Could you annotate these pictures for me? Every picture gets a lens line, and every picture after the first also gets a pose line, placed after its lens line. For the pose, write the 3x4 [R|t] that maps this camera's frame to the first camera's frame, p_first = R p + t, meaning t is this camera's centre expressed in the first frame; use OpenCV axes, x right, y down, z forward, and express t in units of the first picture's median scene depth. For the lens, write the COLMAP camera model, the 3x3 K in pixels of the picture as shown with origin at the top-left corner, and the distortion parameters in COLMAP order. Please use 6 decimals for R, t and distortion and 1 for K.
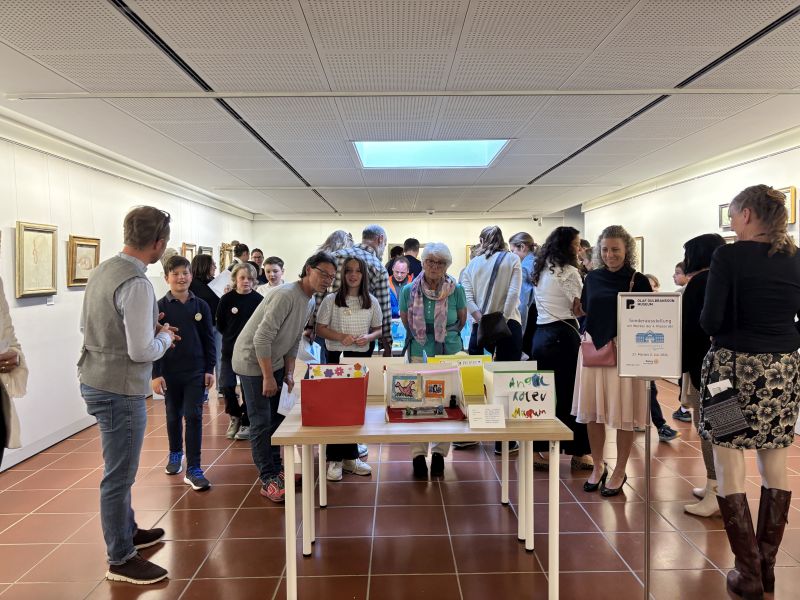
lens RADIAL K [[604.7, 0, 400.5], [0, 604.7, 297.4], [0, 0, 1]] dist [-0.007282, -0.002541]
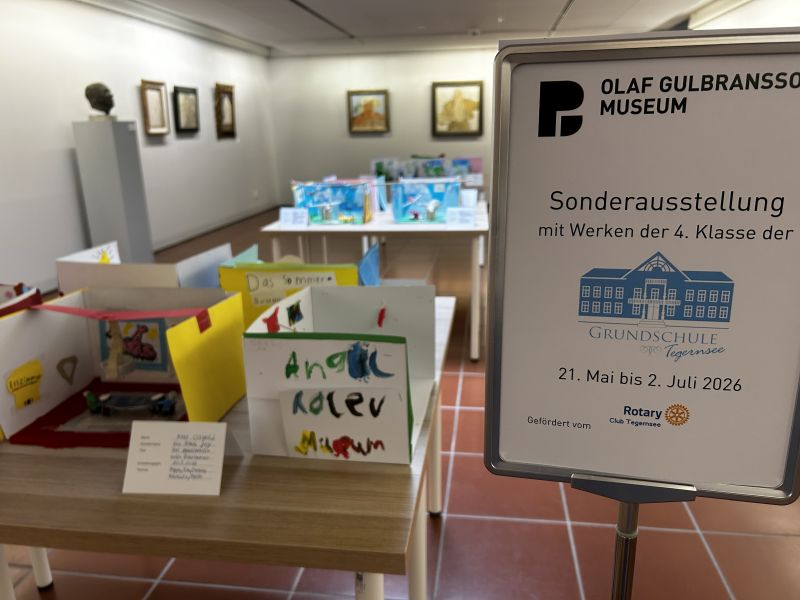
lens RADIAL K [[609.5, 0, 399.9], [0, 609.5, 300.7], [0, 0, 1]] dist [0.028511, -0.000185]
pose [[0.987837, 0.027039, -0.153125, 0.303010], [0.009217, 0.972852, 0.231243, 0.020375], [0.155221, -0.229842, 0.960770, 0.669701]]
